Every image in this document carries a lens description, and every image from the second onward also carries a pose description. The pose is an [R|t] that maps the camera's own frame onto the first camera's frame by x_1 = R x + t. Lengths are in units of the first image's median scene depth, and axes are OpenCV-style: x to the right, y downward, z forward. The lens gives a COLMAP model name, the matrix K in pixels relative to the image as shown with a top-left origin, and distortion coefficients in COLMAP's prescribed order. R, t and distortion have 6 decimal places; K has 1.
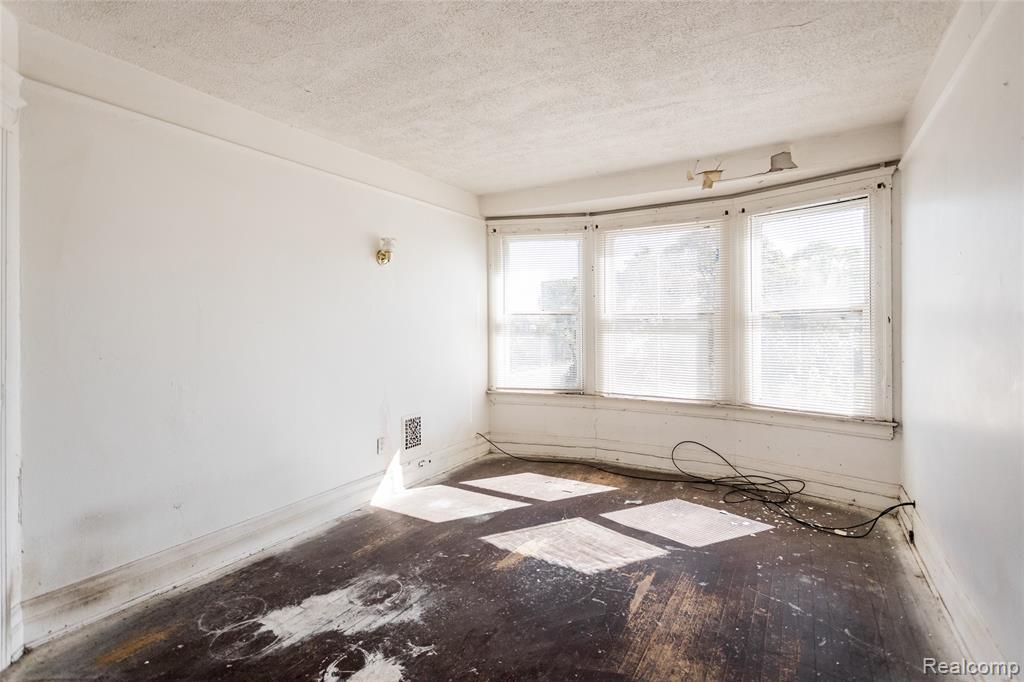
lens RADIAL K [[480.8, 0, 498.9], [0, 480.8, 327.2], [0, 0, 1]] dist [-0.003230, 0.001554]
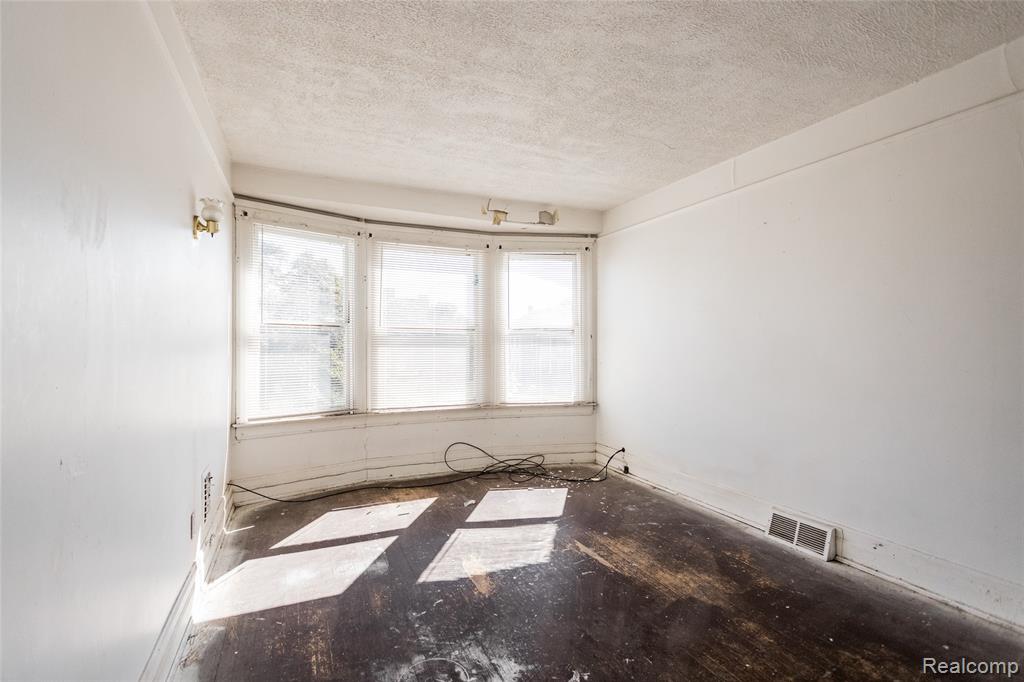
lens RADIAL K [[480.8, 0, 506.6], [0, 480.8, 340.5], [0, 0, 1]] dist [-0.003230, 0.001554]
pose [[0.568400, 0.007899, 0.822714, -0.533504], [-0.000650, 0.999958, -0.009152, 0.009482], [-0.822752, 0.004667, 0.568381, 0.302998]]
